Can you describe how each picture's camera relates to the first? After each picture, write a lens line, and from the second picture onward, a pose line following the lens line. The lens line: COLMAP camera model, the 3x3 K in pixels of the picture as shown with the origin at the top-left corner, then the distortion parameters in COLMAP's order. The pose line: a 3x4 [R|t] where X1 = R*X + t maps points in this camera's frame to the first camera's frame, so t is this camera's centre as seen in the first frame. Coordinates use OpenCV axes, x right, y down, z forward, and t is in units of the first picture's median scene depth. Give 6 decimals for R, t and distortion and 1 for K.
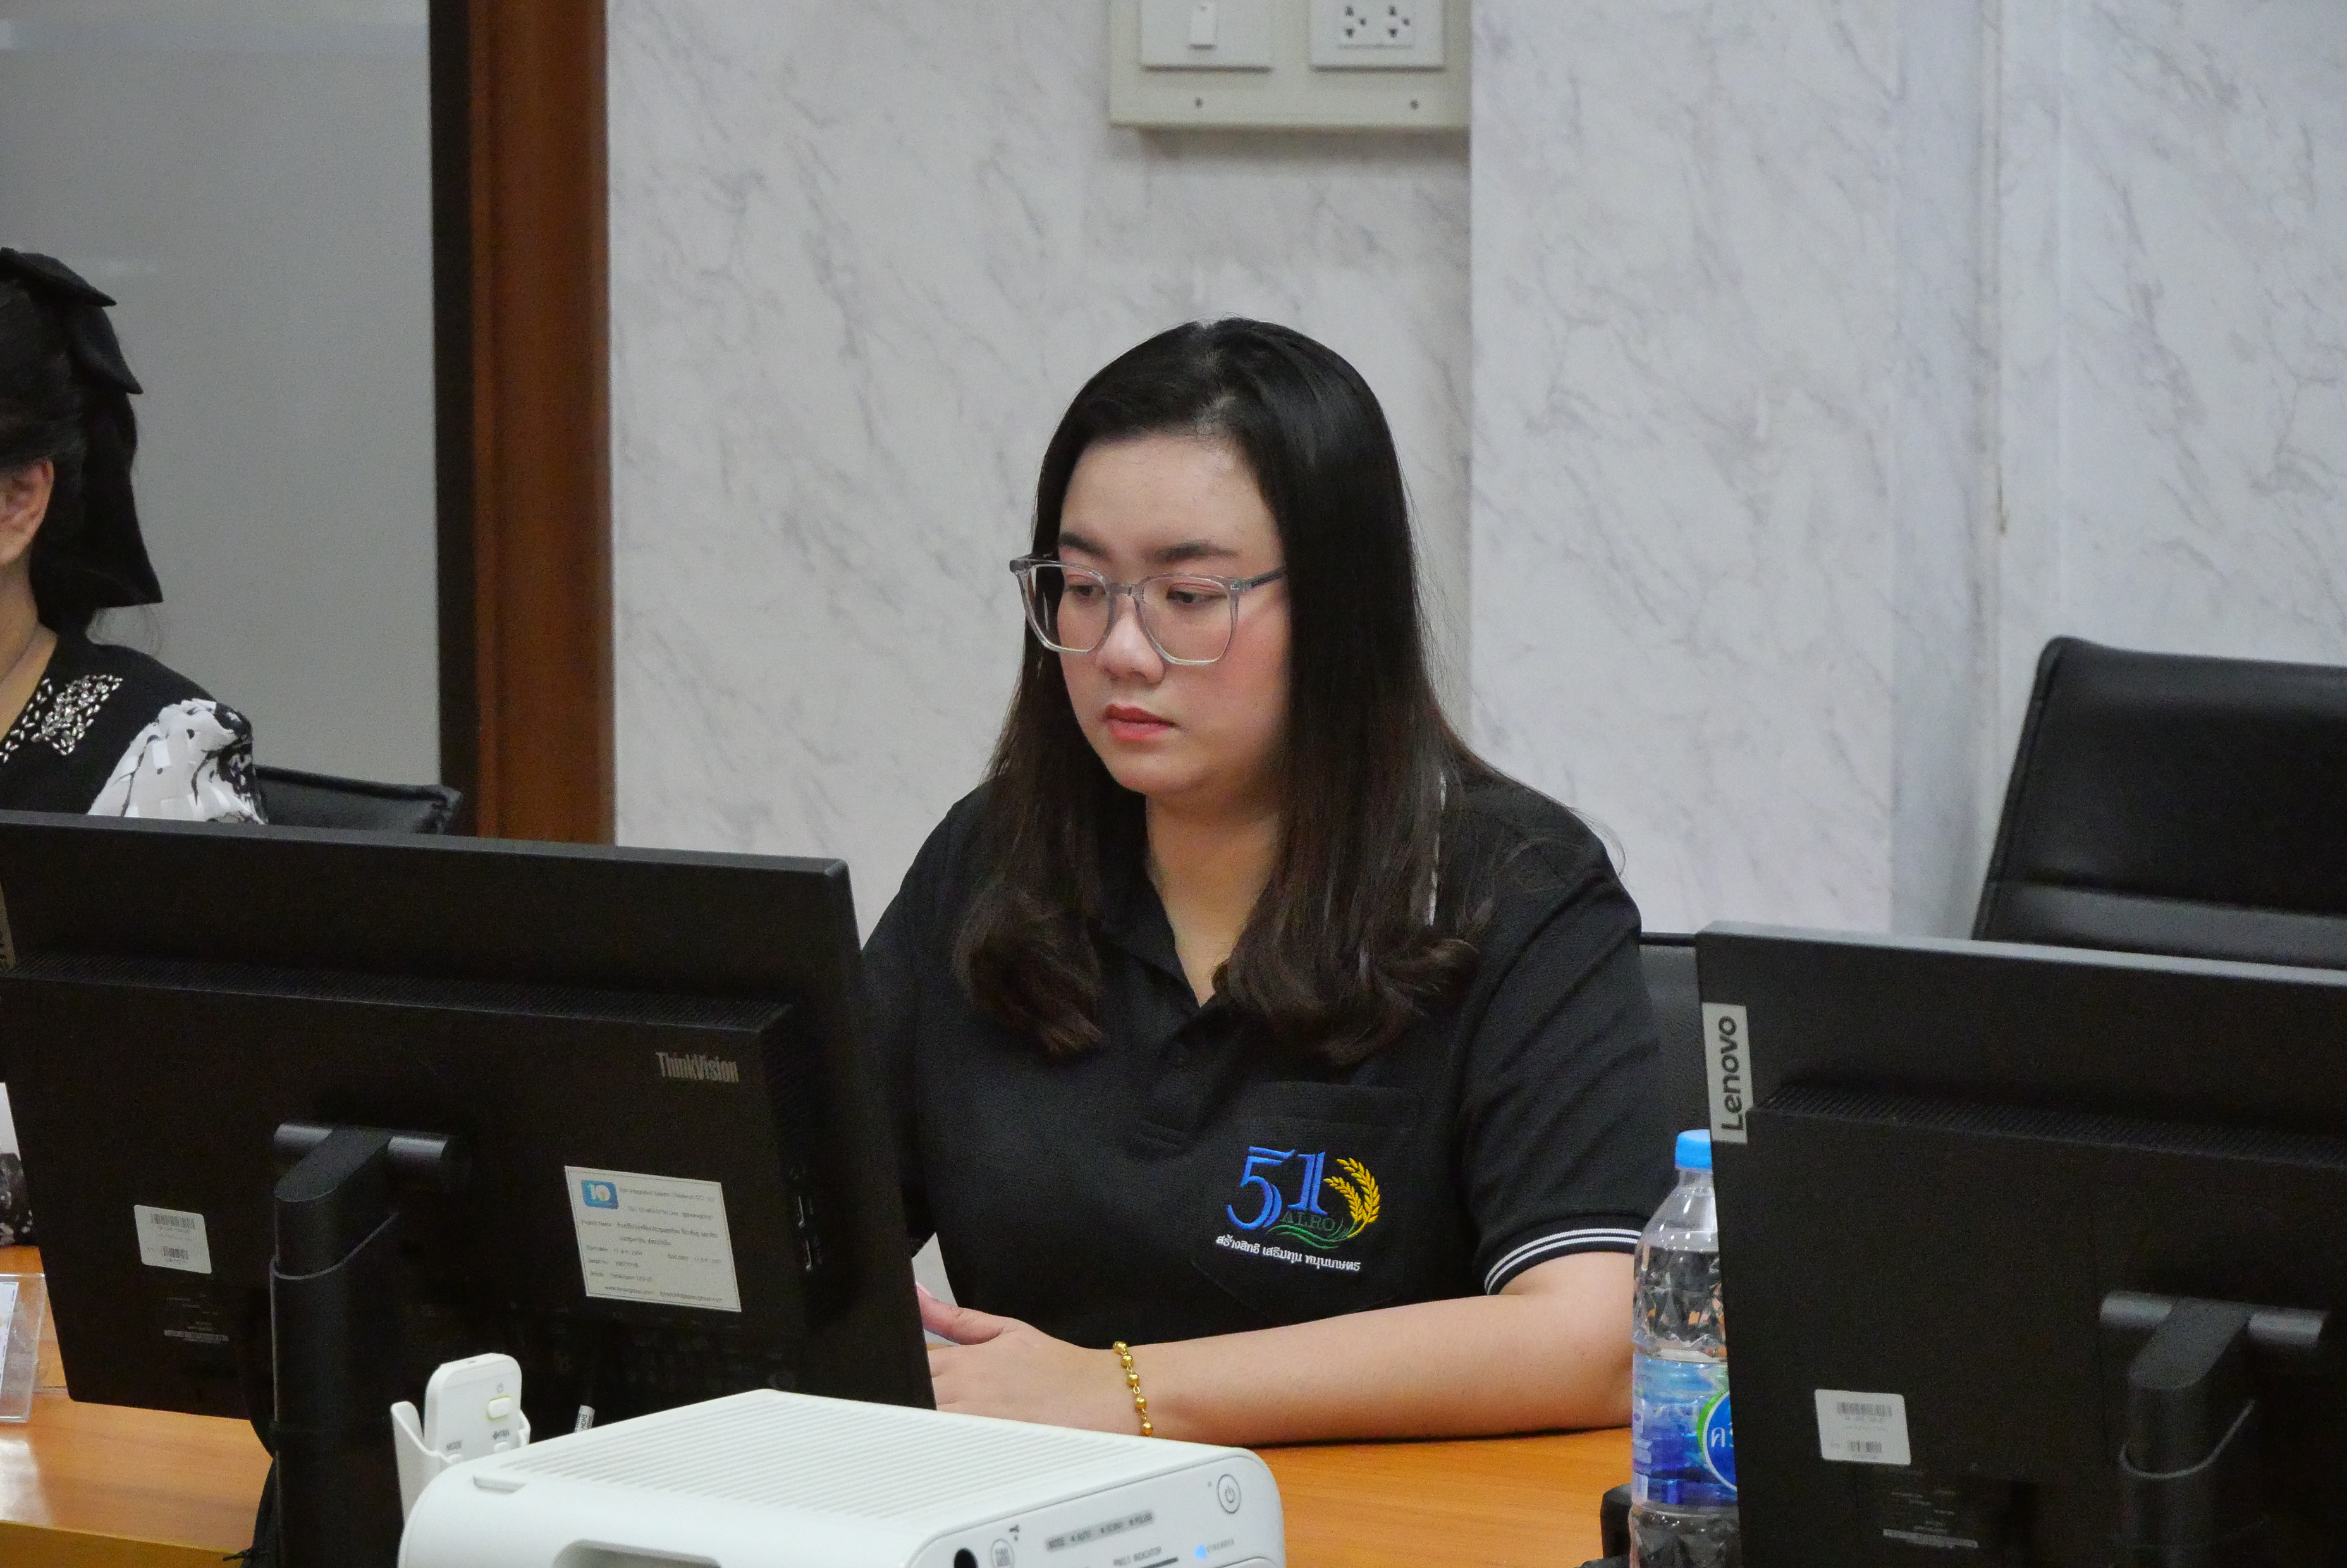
lens RADIAL K [[7861.4, 0, 1110.5], [0, 7861.4, 648.0], [0, 0, 1]] dist [0.032183, 0.000000]
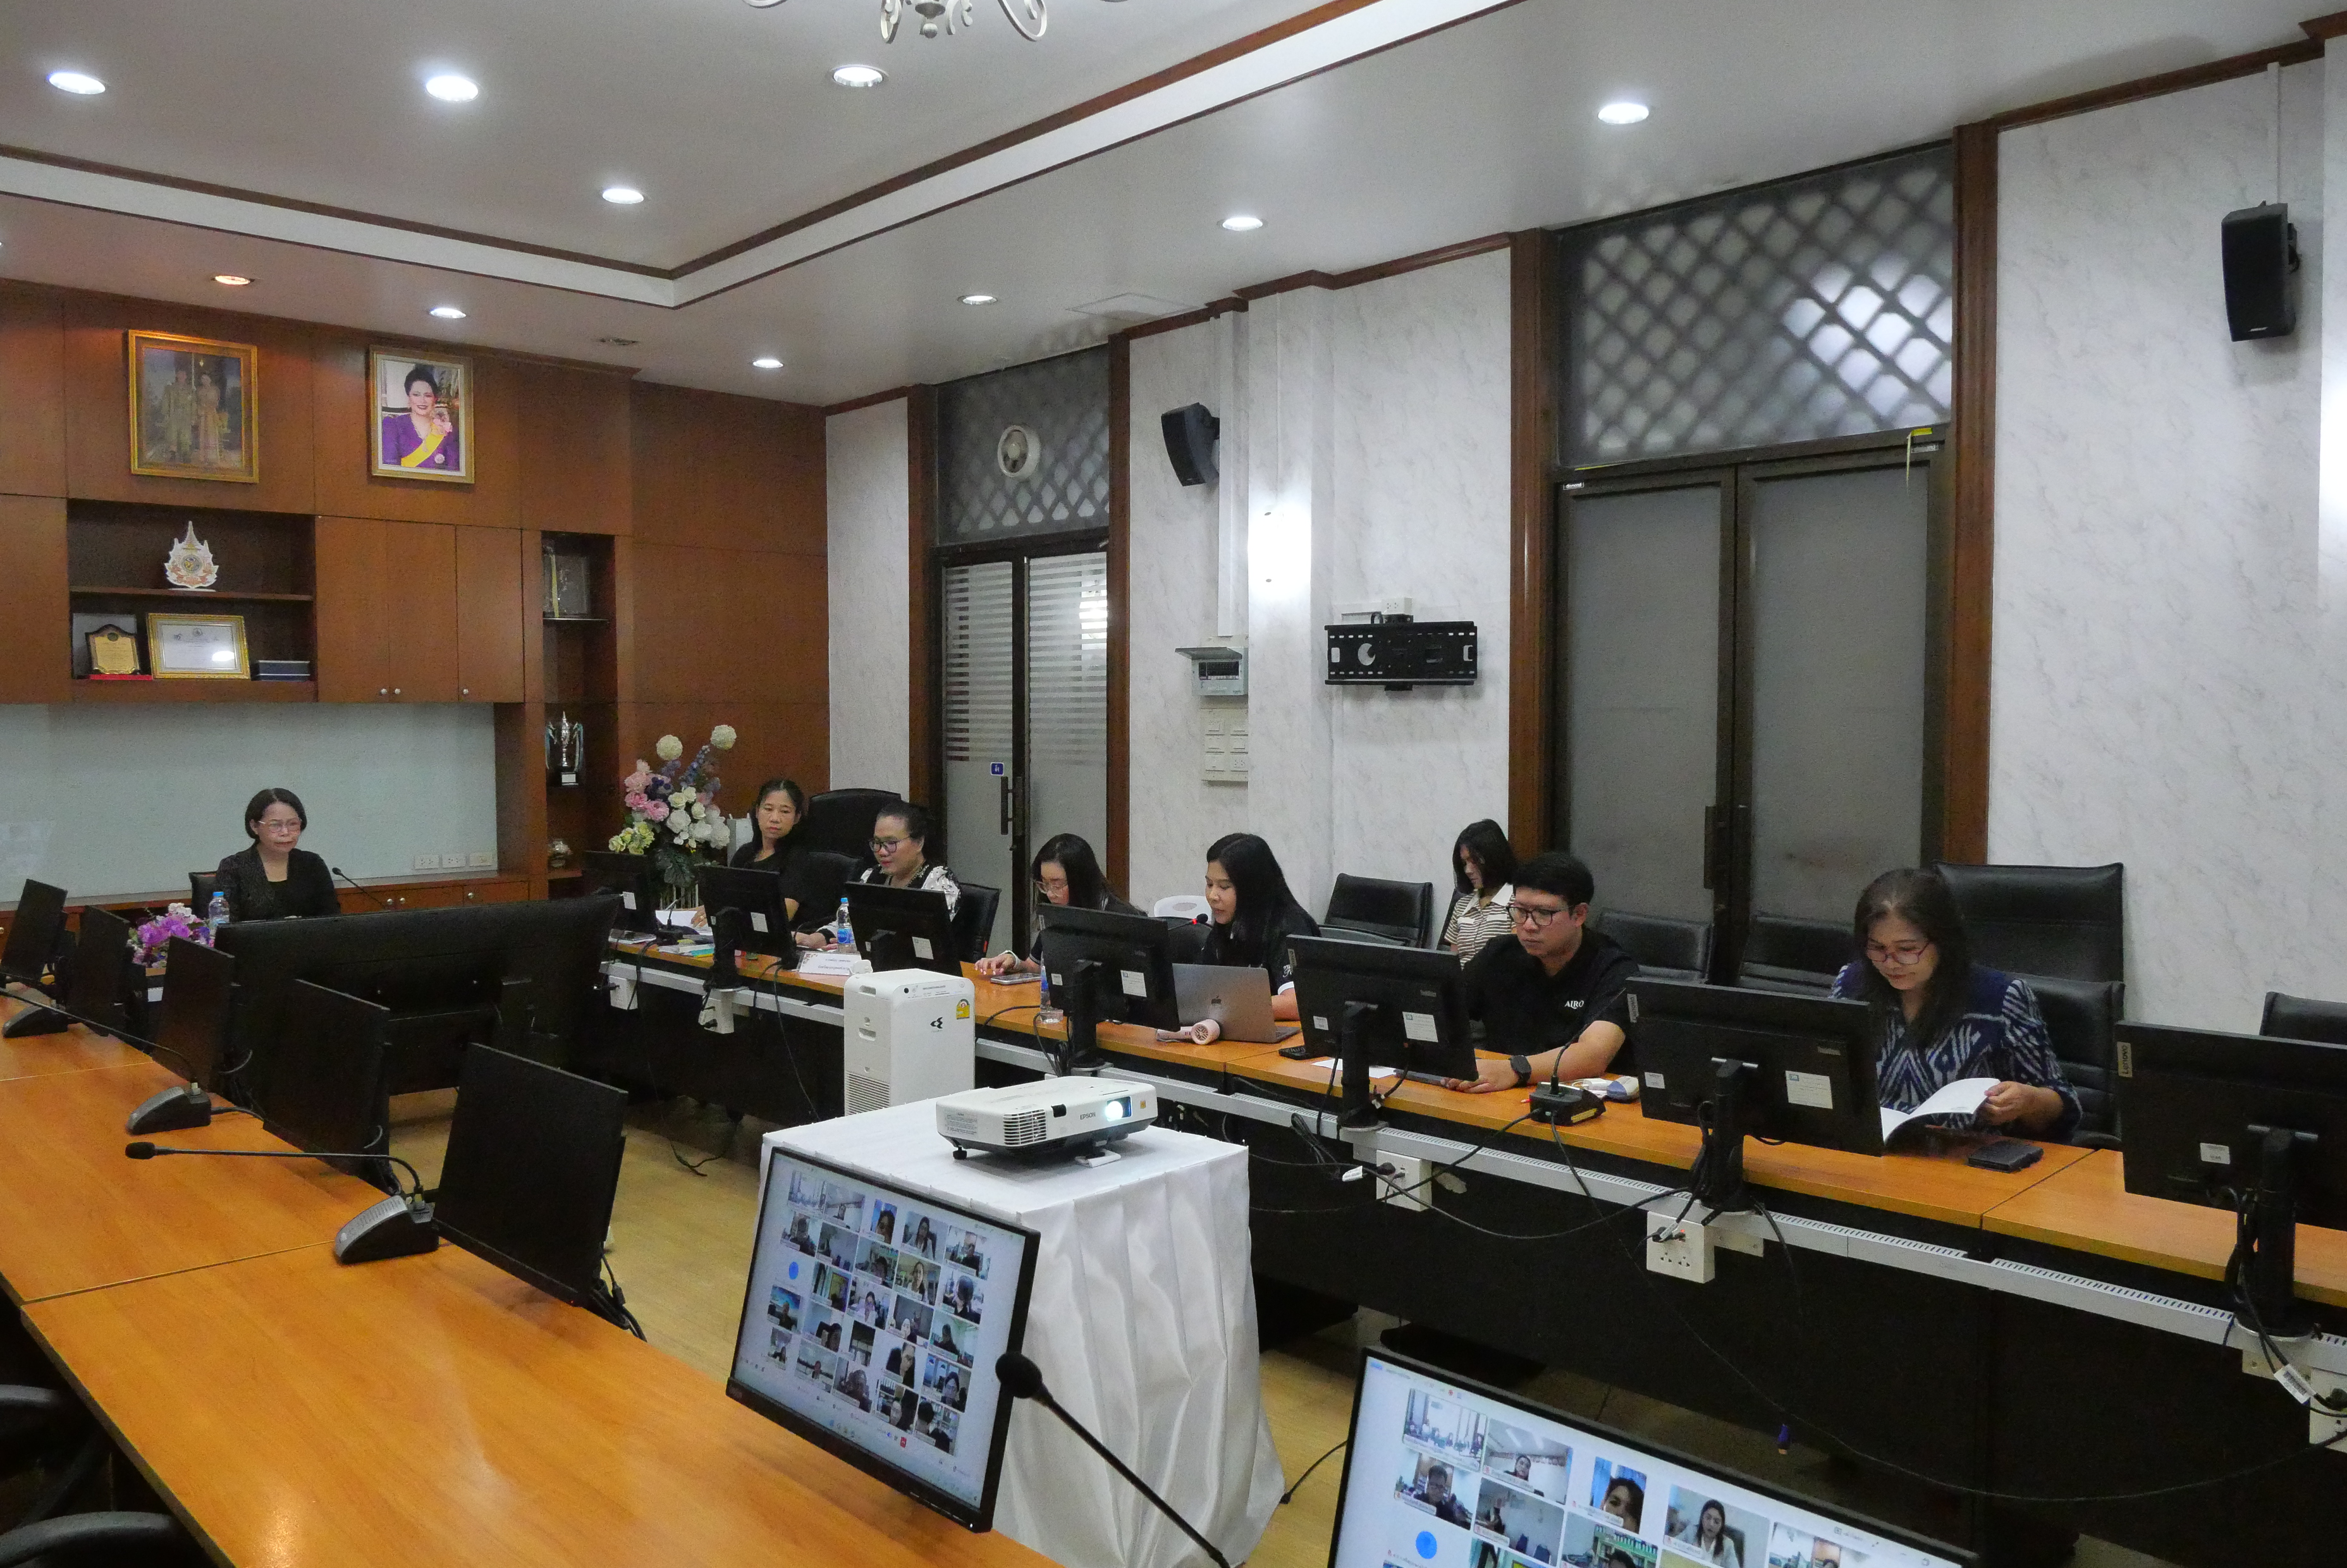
lens RADIAL K [[1729.3, 0, 1184.0], [0, 1729.3, 771.9], [0, 0, 1]] dist [-0.040379, 0.015690]
pose [[0.967354, 0.014105, -0.253034, 0.322639], [-0.031680, 0.997348, -0.065517, 0.010134], [0.251439, 0.071394, 0.965236, -0.221610]]
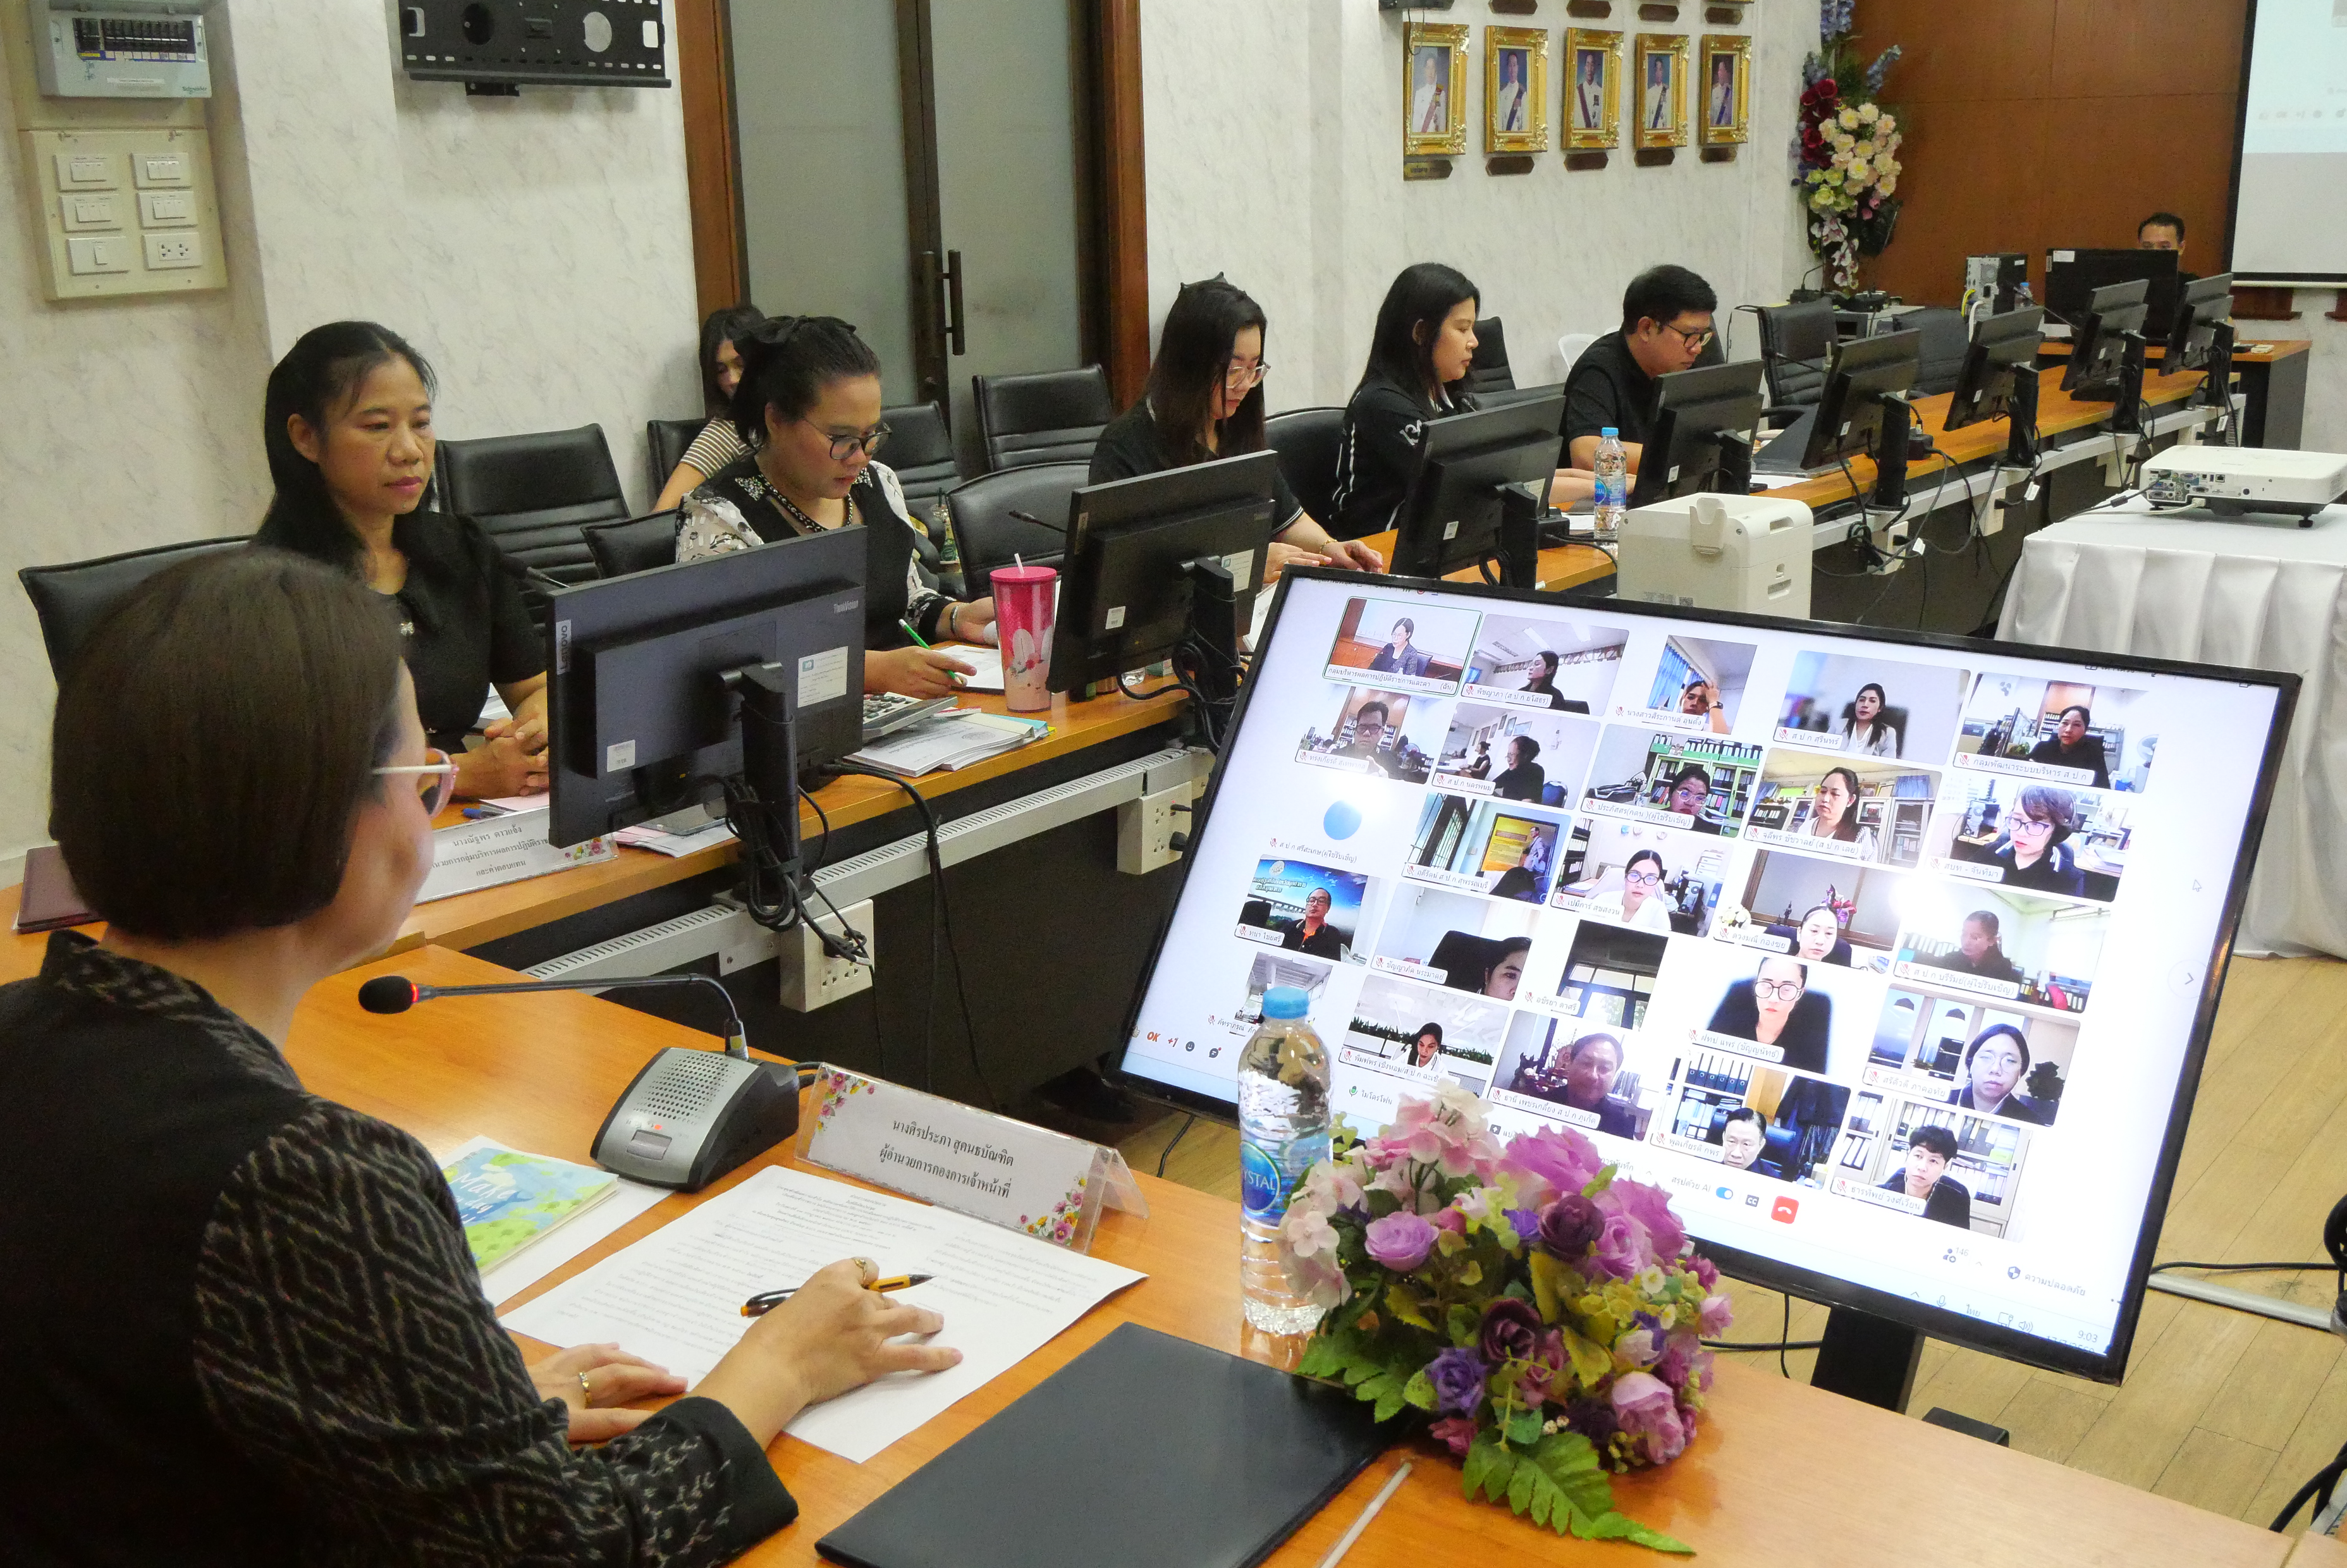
lens RADIAL K [[2262.5, 0, 1182.1], [0, 2262.5, 787.8], [0, 0, 1]] dist [0.001558, 0.000000]
pose [[0.141014, -0.274999, 0.951047, -0.720270], [0.103789, 0.959459, 0.262043, -0.073101], [-0.984552, 0.061757, 0.163839, 0.573900]]
